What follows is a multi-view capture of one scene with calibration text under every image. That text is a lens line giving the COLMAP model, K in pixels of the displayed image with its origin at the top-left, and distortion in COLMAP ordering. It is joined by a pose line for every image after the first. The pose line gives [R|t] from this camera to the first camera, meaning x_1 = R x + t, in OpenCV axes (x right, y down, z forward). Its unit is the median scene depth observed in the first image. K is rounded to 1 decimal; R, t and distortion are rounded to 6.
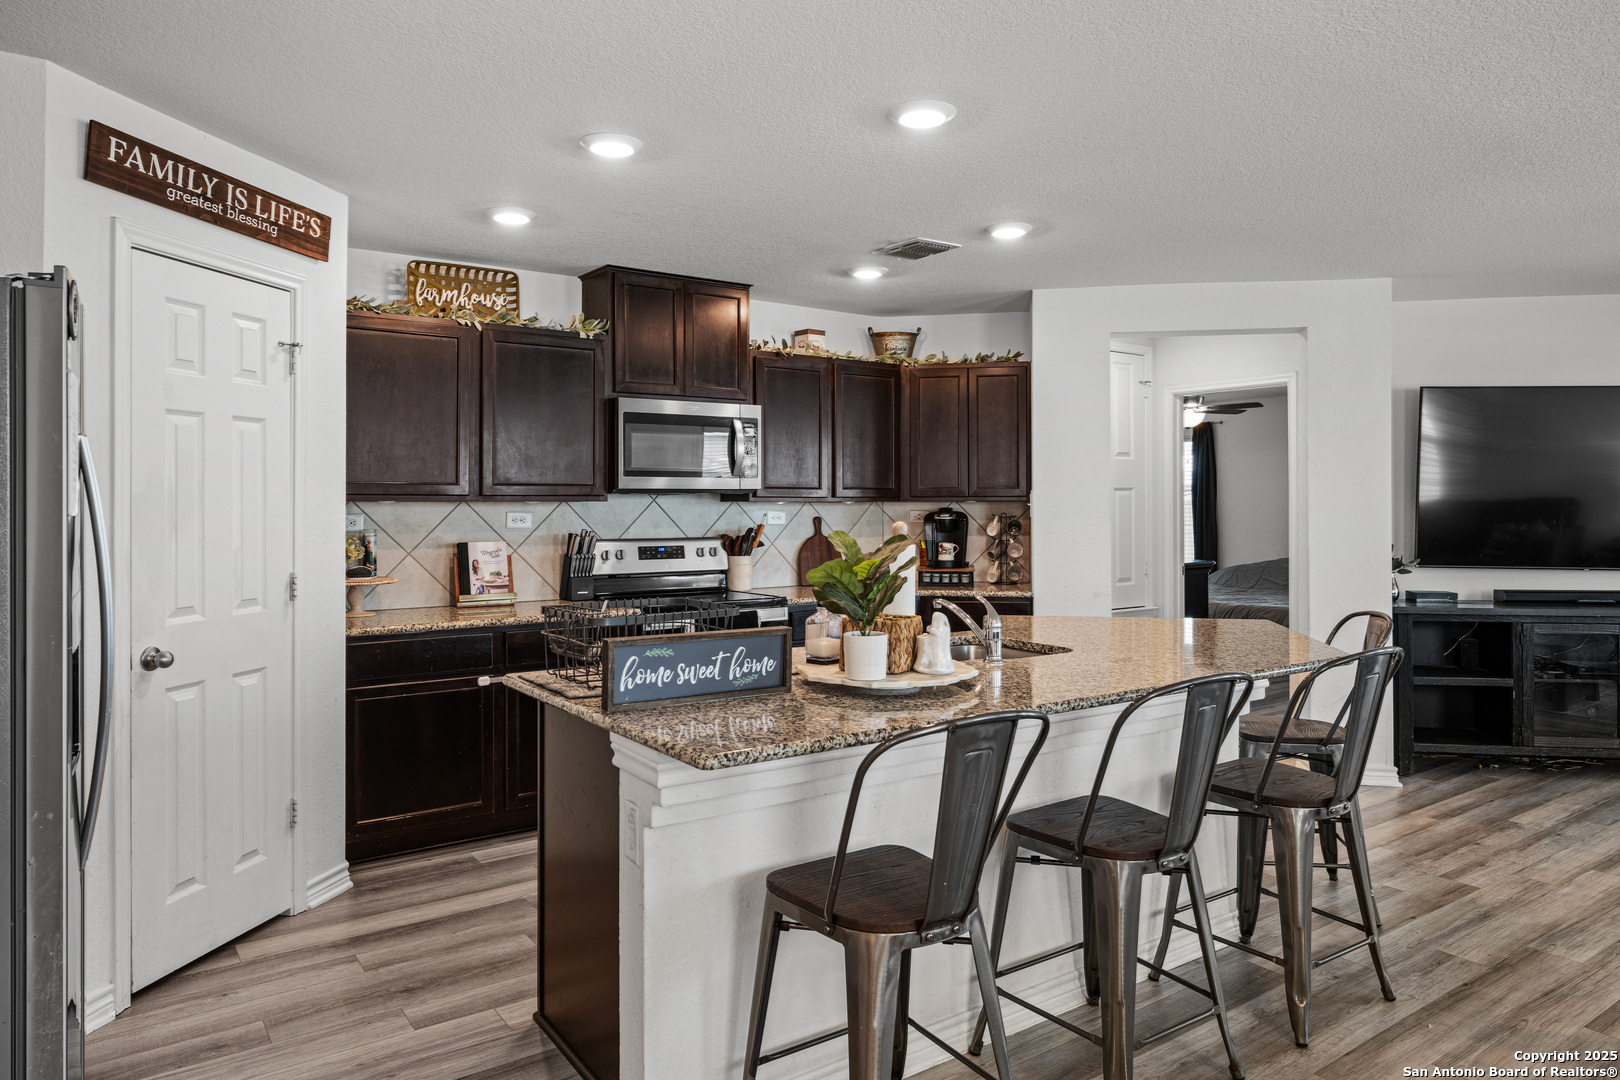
lens RADIAL K [[1047.3, 0, 801.7], [0, 1047.3, 502.8], [0, 0, 1]] dist [-0.003383, 0.000472]
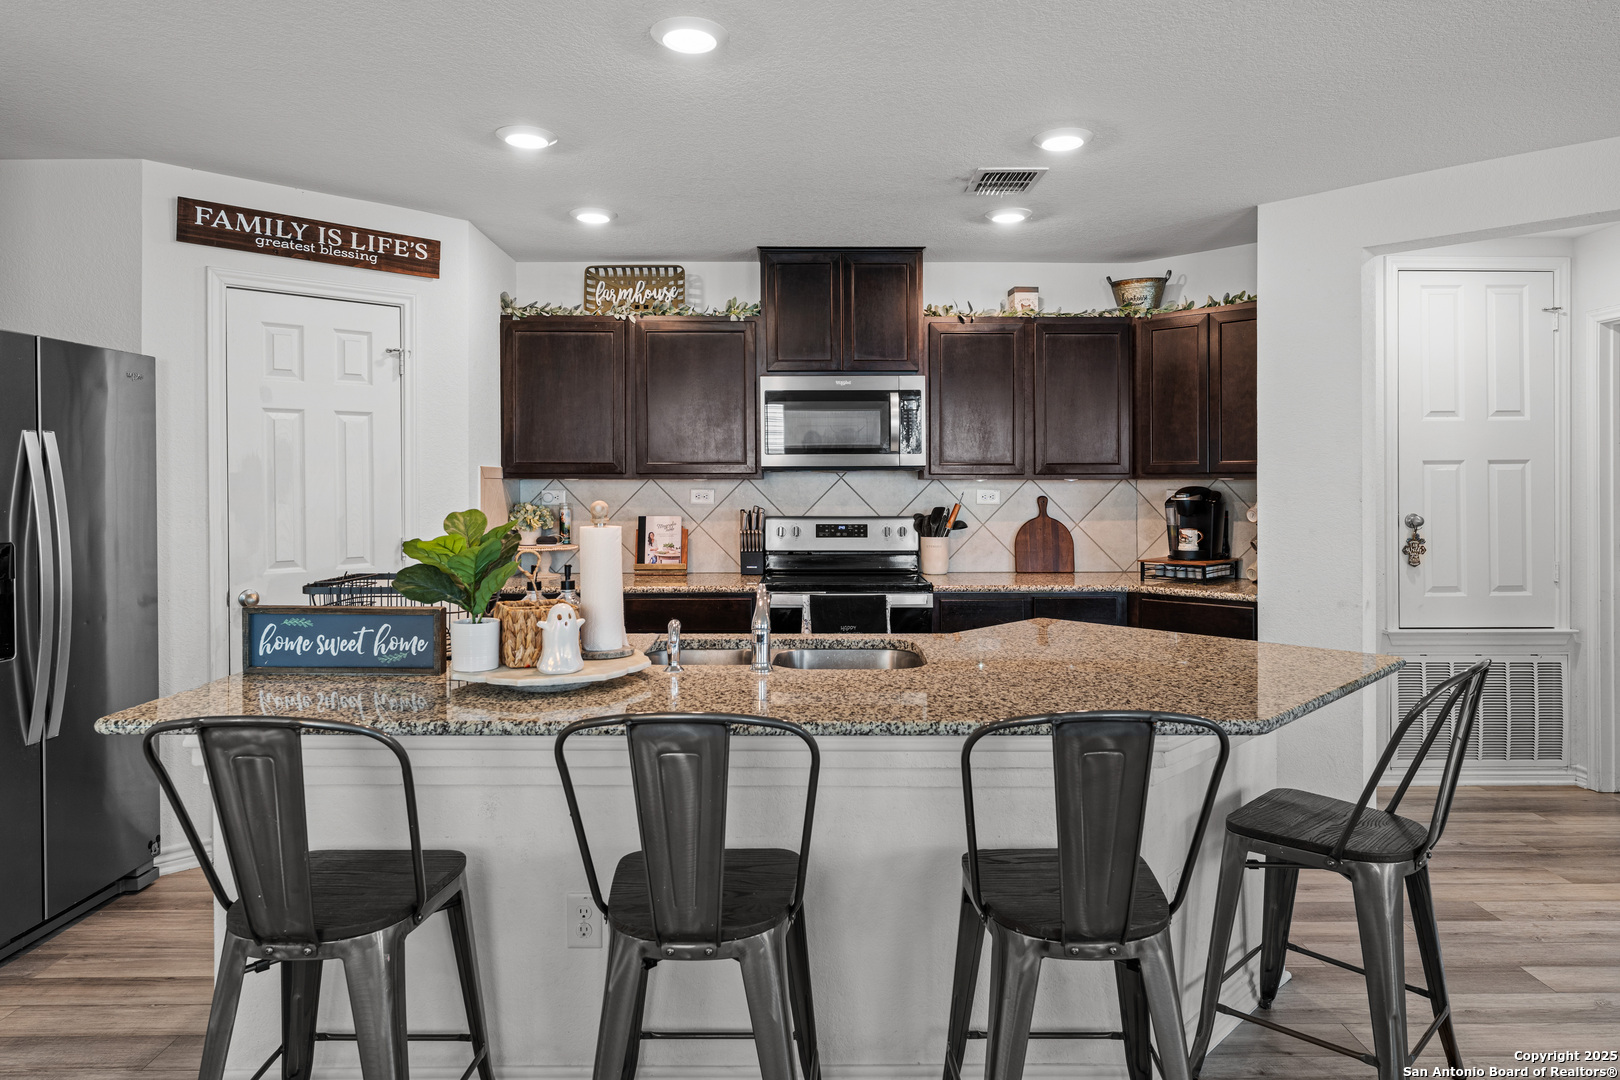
lens RADIAL K [[1003.6, 0, 816.9], [0, 1003.6, 492.3], [0, 0, 1]] dist [-0.003999, 0.000279]
pose [[0.823035, 0.006771, -0.567951, 0.436233], [-0.000277, 0.999934, 0.011519, 0.000347], [0.567991, -0.009323, 0.822982, 0.236755]]
